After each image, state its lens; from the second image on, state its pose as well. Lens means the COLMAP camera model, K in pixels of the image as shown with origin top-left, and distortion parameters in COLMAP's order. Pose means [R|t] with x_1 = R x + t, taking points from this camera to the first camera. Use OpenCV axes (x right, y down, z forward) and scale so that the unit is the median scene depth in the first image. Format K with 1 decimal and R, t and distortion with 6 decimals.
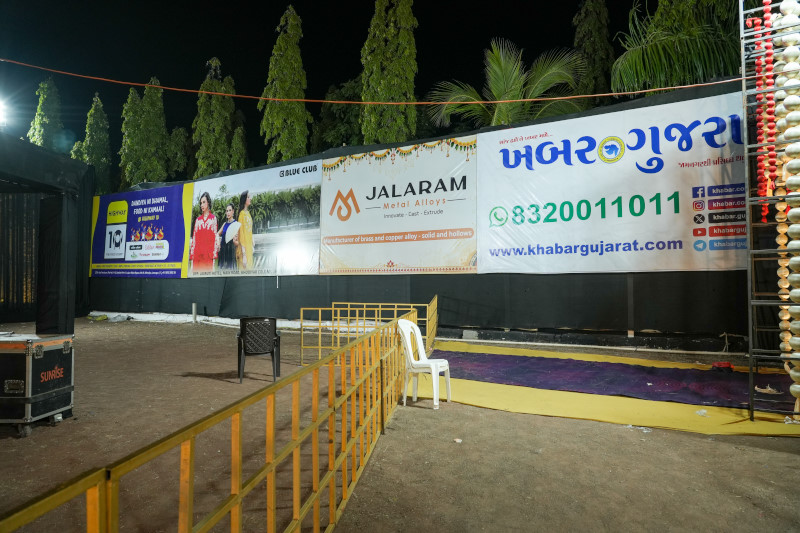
lens RADIAL K [[568.0, 0, 400.0], [0, 568.0, 266.5], [0, 0, 1]] dist [0.005451, 0.009694]
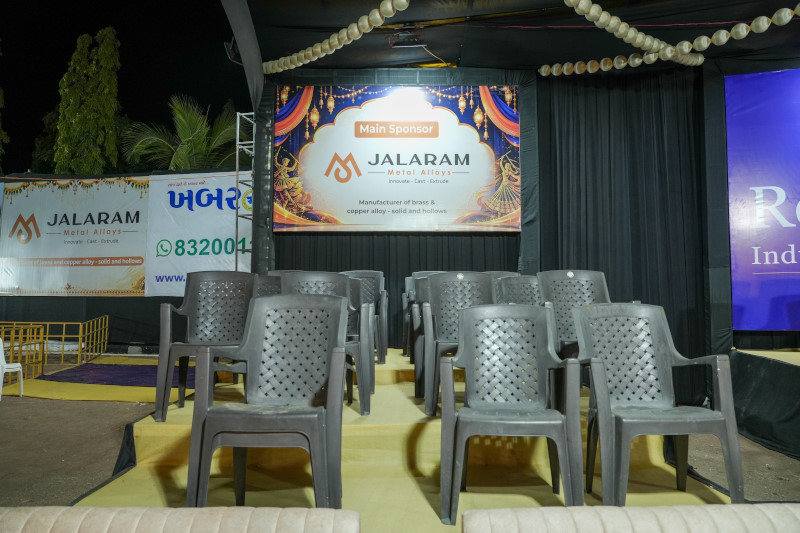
lens RADIAL K [[568.0, 0, 400.0], [0, 568.0, 266.5], [0, 0, 1]] dist [0.005451, 0.009694]
pose [[0.931943, 0.032937, 0.361105, 0.186395], [-0.017187, 0.998759, -0.046742, -0.003137], [-0.362196, 0.037355, 0.931353, -0.241308]]
